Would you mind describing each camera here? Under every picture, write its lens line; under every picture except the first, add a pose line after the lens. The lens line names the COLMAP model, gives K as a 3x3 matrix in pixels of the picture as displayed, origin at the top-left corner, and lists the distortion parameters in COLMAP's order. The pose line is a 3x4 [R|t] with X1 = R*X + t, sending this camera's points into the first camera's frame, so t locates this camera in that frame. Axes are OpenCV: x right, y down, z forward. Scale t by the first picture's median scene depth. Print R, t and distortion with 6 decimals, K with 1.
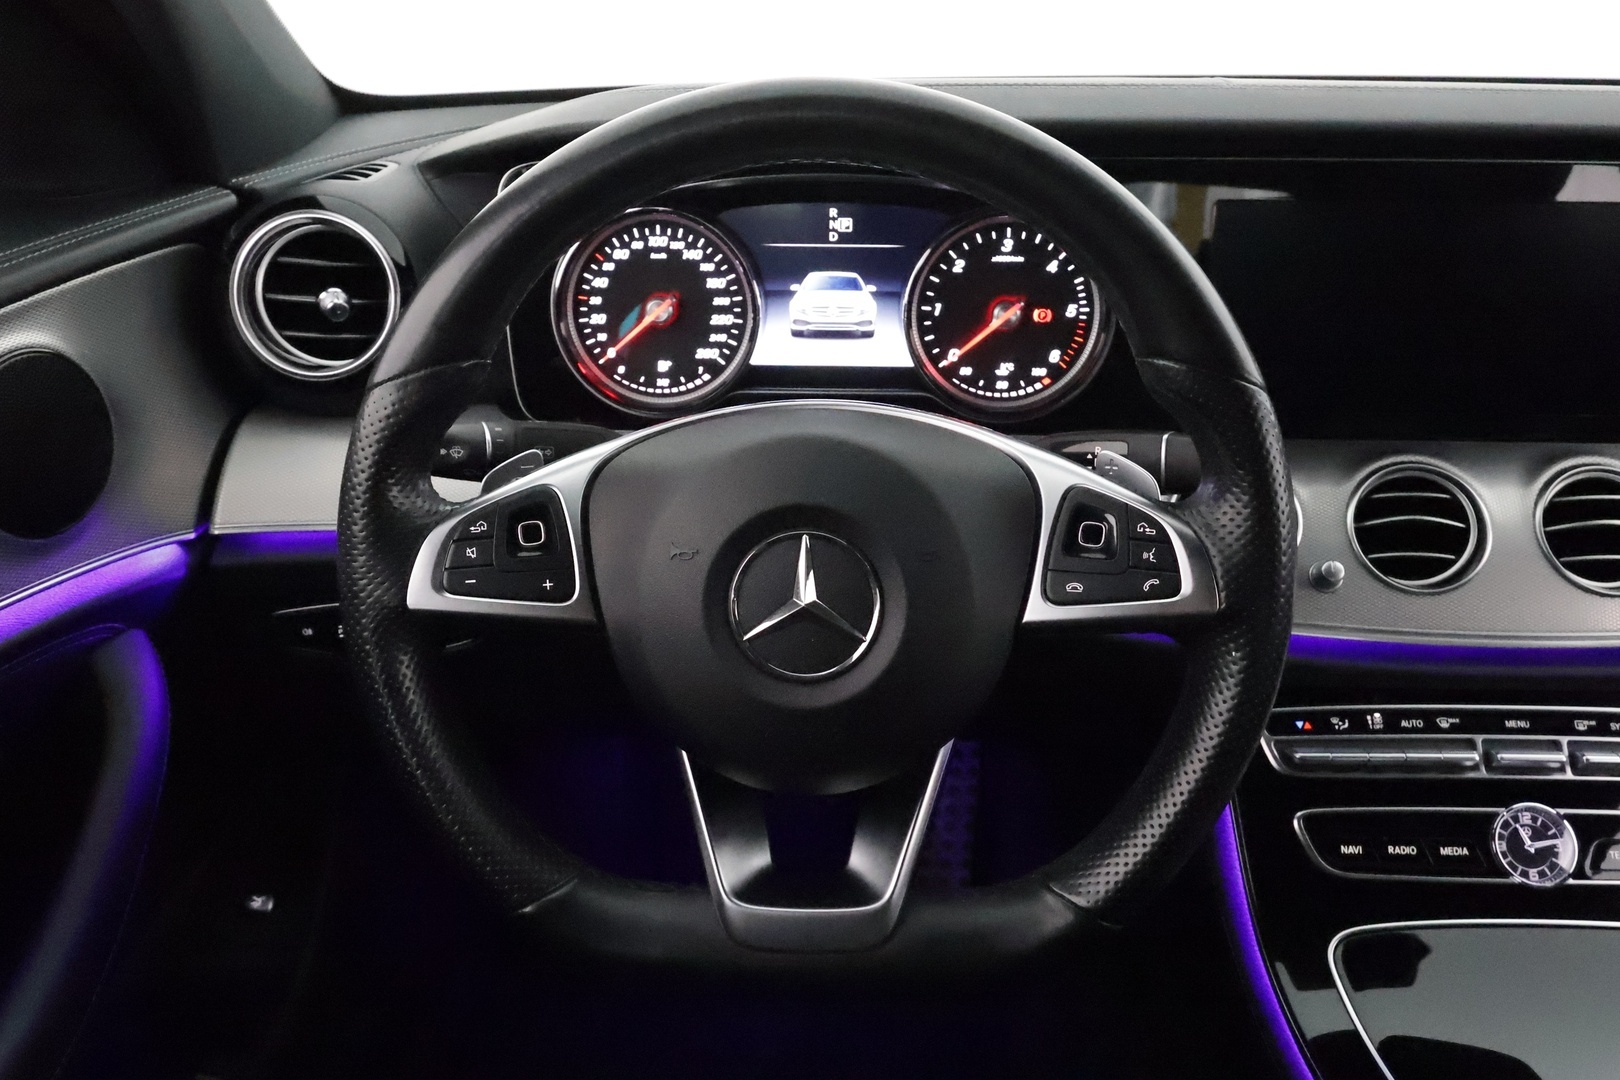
lens RADIAL K [[1276.4, 0, 810.0], [0, 1276.4, 540.0], [0, 0, 1]] dist [0.003924, 0.000083]
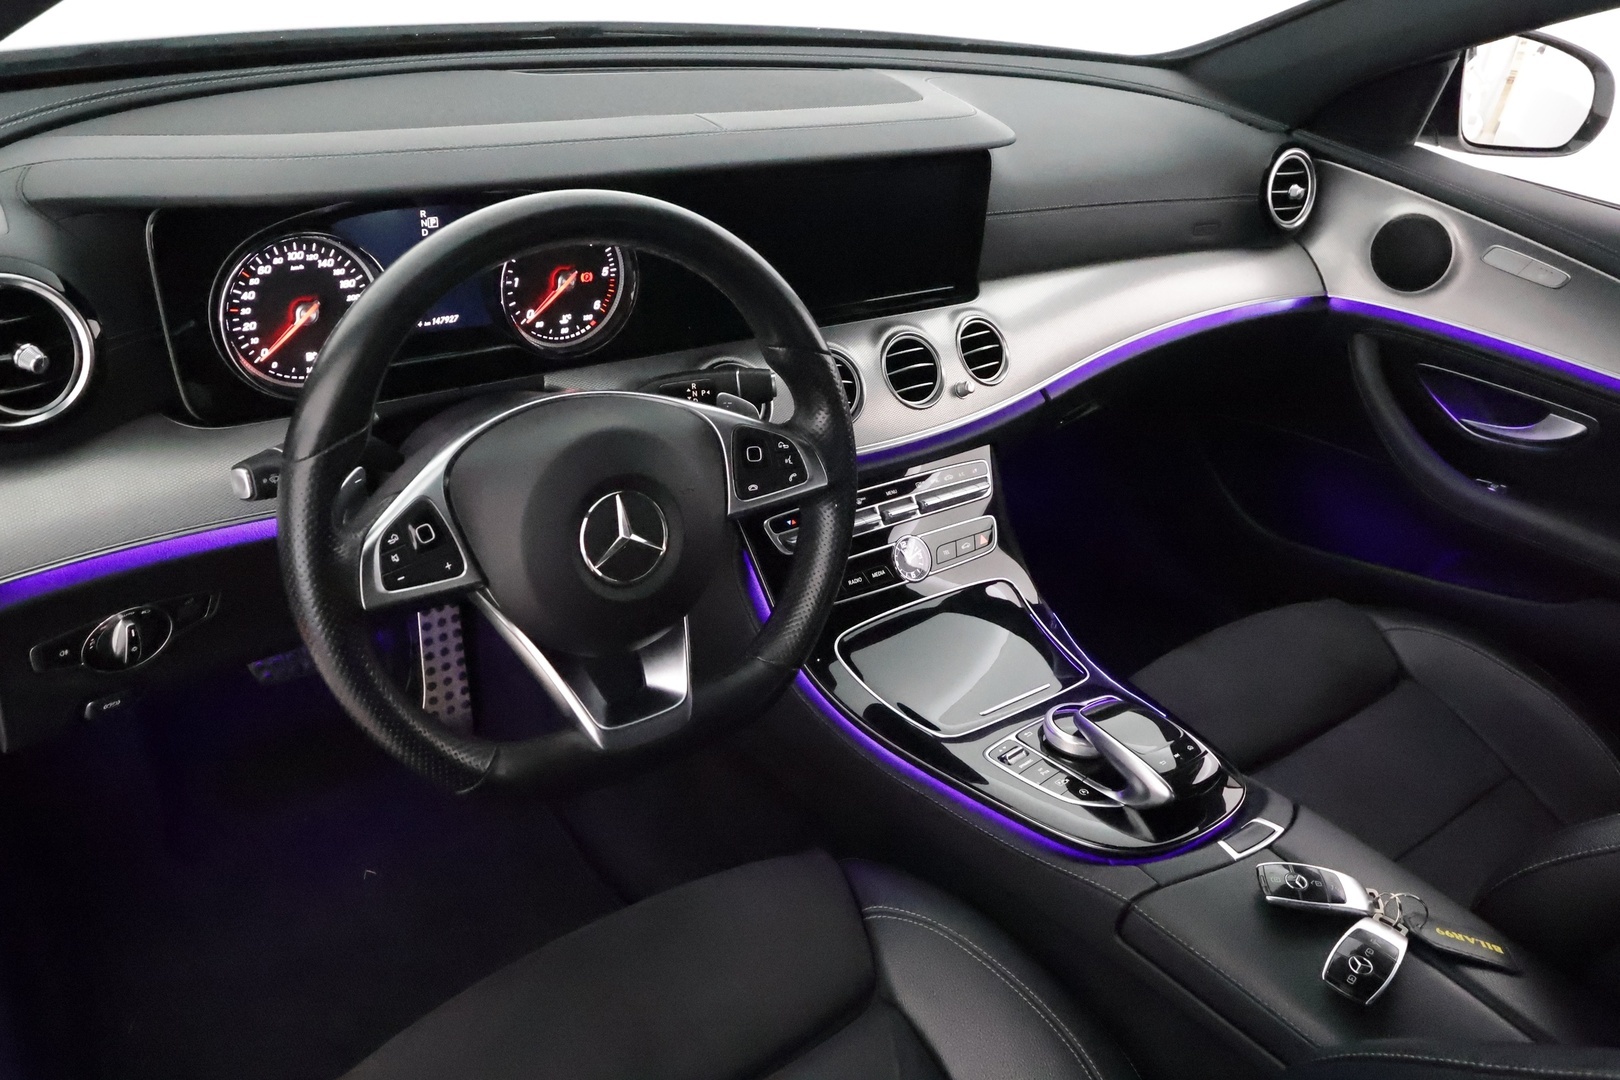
lens RADIAL K [[1276.4, 0, 810.0], [0, 1276.4, 540.0], [0, 0, 1]] dist [0.003924, 0.000083]
pose [[0.774809, -0.245447, 0.582604, -0.502941], [0.131625, 0.963992, 0.231074, -0.189280], [-0.618342, -0.102352, 0.779216, -0.250054]]
